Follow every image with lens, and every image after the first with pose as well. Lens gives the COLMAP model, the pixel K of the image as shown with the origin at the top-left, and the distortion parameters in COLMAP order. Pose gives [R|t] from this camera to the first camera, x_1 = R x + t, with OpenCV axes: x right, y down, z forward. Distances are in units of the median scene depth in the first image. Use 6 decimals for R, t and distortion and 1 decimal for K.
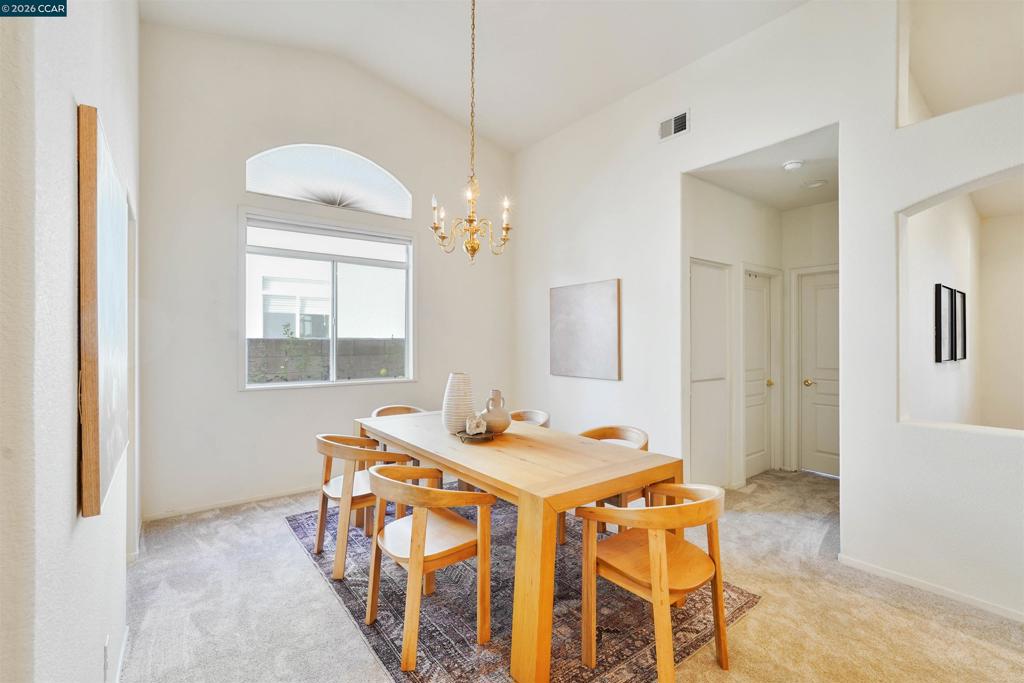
lens RADIAL K [[462.6, 0, 504.1], [0, 462.6, 336.0], [0, 0, 1]] dist [-0.000653, 0.001702]
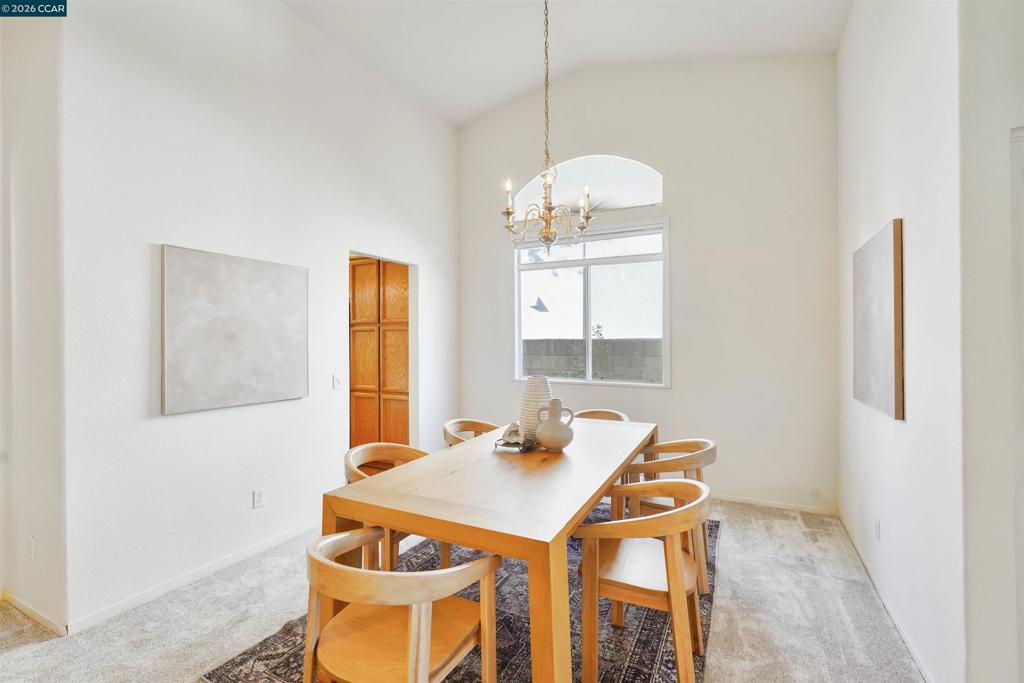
lens RADIAL K [[462.6, 0, 507.2], [0, 462.6, 340.4], [0, 0, 1]] dist [-0.000653, 0.001702]
pose [[0.440257, -0.001383, -0.897871, 0.485815], [0.009762, 0.999947, 0.003247, 0.003082], [0.897819, -0.010194, 0.440247, 0.371954]]
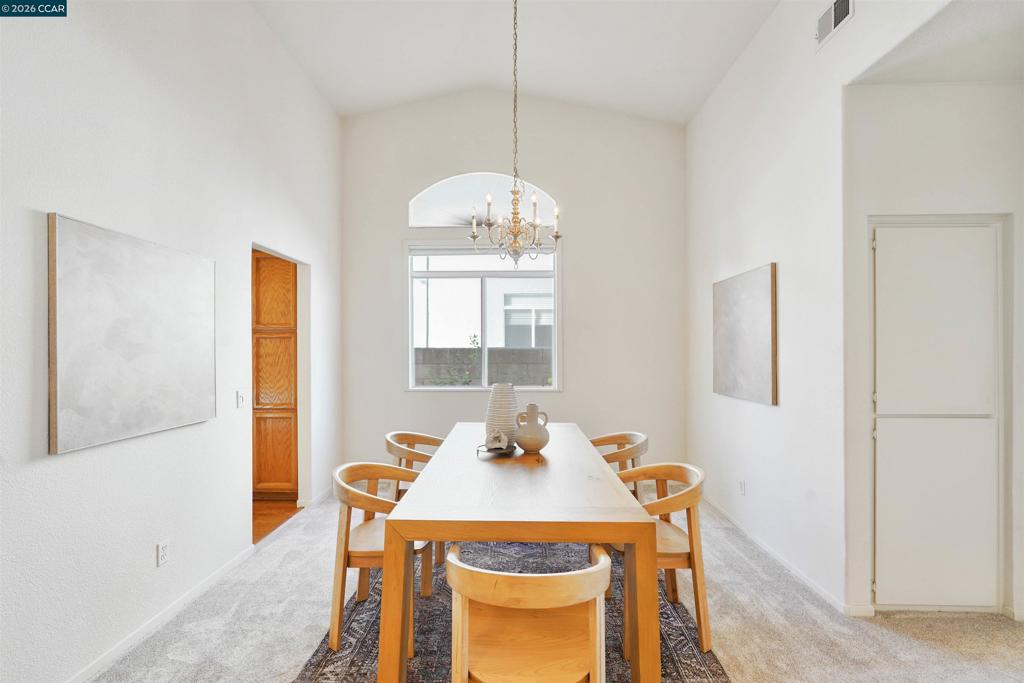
lens RADIAL K [[462.6, 0, 504.3], [0, 462.6, 350.0], [0, 0, 1]] dist [-0.000653, 0.001702]
pose [[0.783294, -0.000971, -0.621651, 0.345414], [0.008073, 0.999930, 0.008611, 0.001391], [0.621599, -0.011763, 0.783247, 0.170919]]
